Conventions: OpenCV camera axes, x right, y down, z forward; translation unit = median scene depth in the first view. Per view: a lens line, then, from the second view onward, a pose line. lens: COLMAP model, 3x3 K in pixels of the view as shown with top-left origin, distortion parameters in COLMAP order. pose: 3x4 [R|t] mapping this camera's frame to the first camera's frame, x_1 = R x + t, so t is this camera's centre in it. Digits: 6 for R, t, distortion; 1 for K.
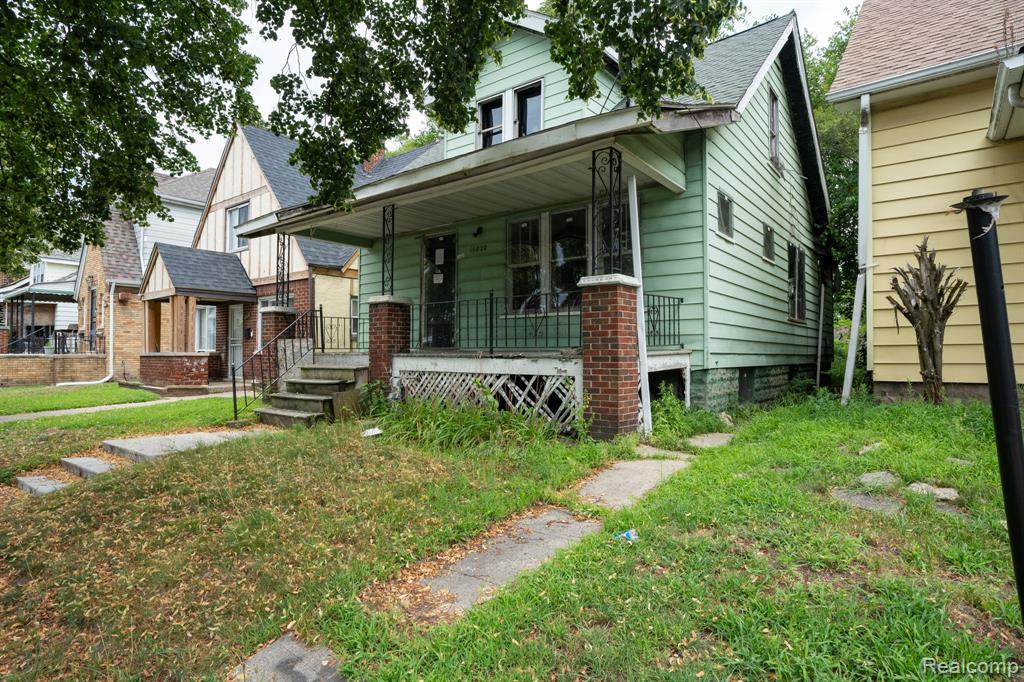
lens RADIAL K [[556.0, 0, 511.9], [0, 556.0, 351.6], [0, 0, 1]] dist [0.000874, 0.000390]
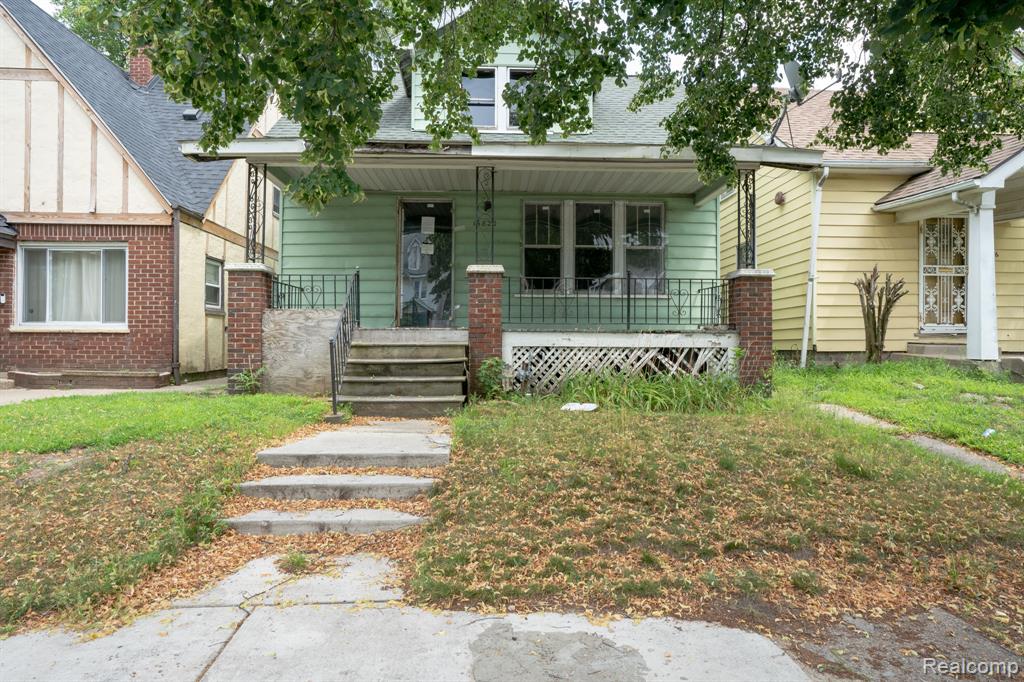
lens RADIAL K [[579.8, 0, 512.0], [0, 579.8, 341.0], [0, 0, 1]] dist [-0.000649, 0.000187]
pose [[0.767029, 0.007370, 0.641570, -0.889659], [-0.005289, 0.999973, -0.005164, 0.031301], [-0.641591, 0.000568, 0.767047, 0.266692]]
